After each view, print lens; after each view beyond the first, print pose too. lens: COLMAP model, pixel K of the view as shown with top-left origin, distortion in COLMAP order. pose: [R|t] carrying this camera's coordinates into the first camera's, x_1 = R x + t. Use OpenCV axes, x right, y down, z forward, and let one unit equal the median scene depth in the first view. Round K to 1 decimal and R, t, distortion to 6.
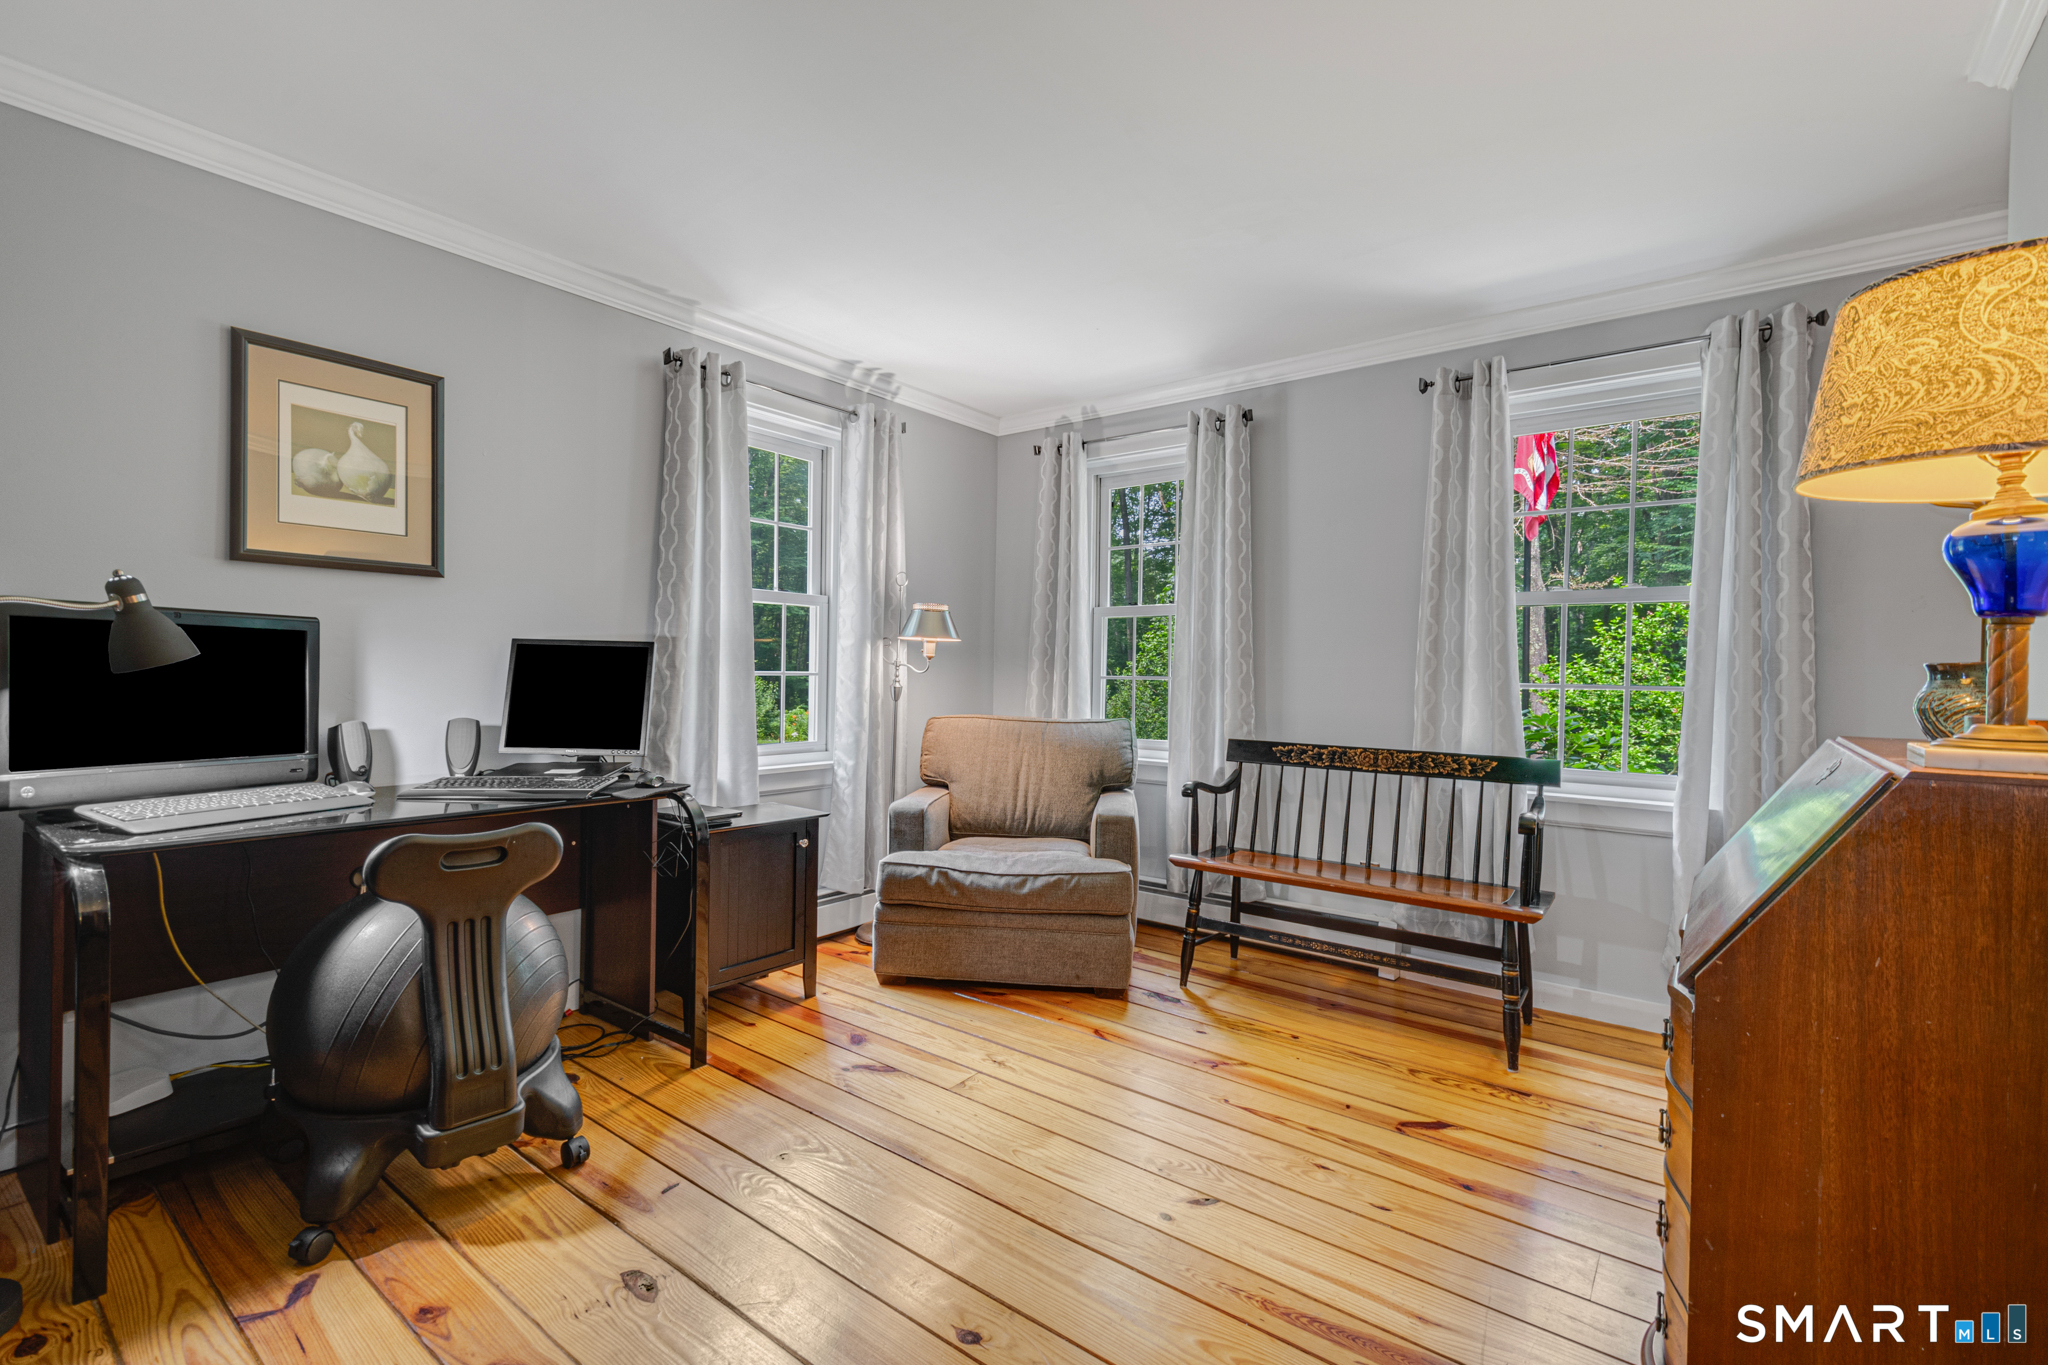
lens RADIAL K [[905.8, 0, 1015.2], [0, 905.8, 677.4], [0, 0, 1]] dist [0.015023, -0.006049]
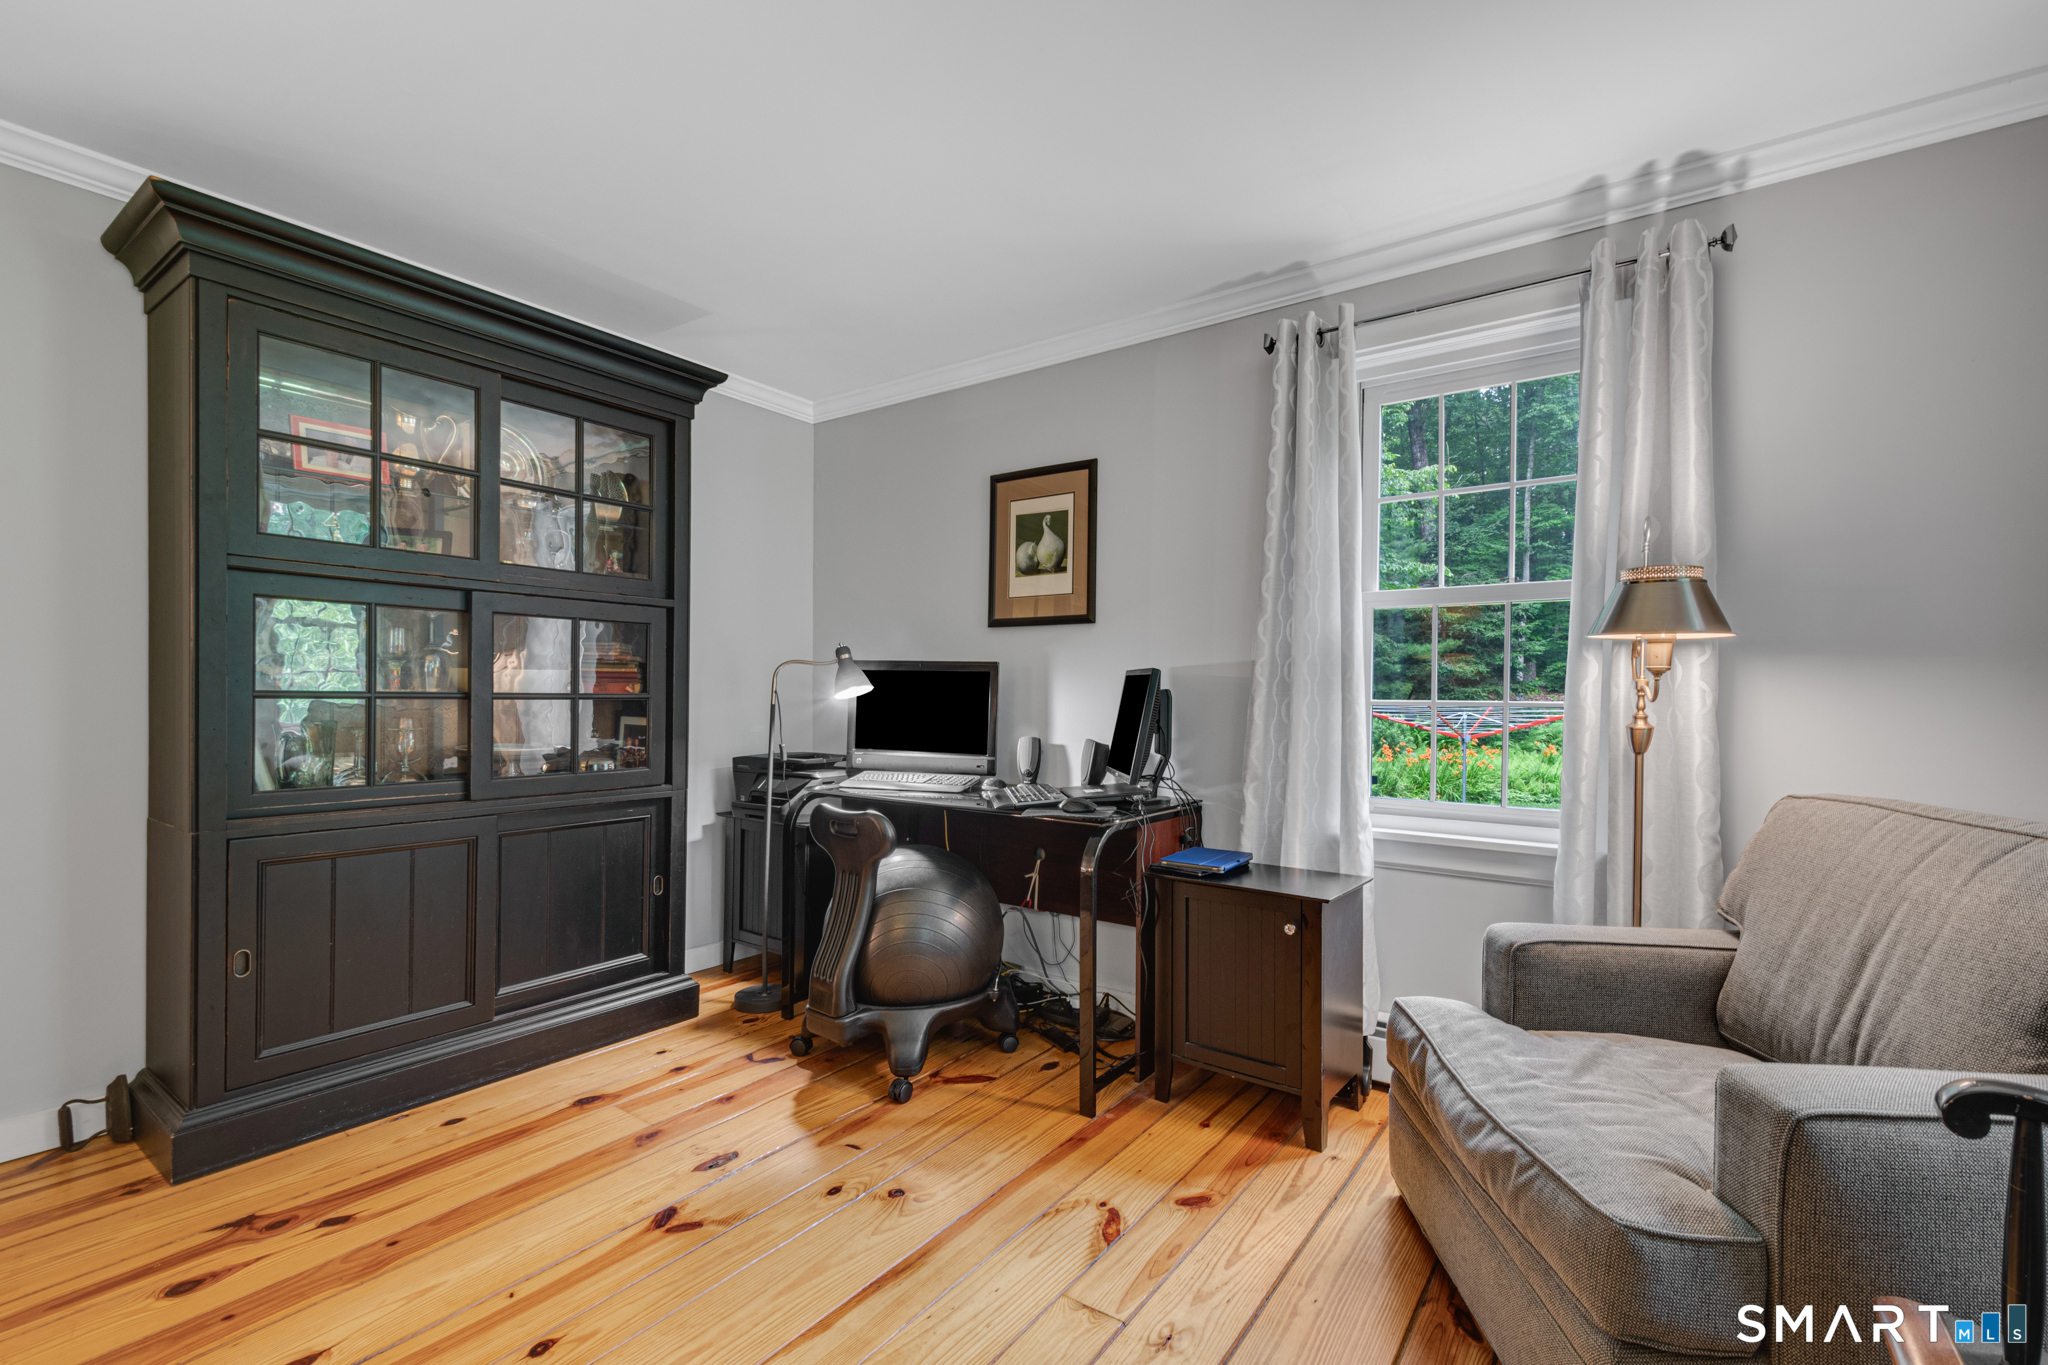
lens RADIAL K [[905.8, 0, 1039.4], [0, 905.8, 702.8], [0, 0, 1]] dist [0.015023, -0.006049]
pose [[0.044519, -0.008827, -0.998970, 0.610719], [-0.017531, 0.999800, -0.009616, 0.010588], [0.998855, 0.017941, 0.044355, 0.929338]]
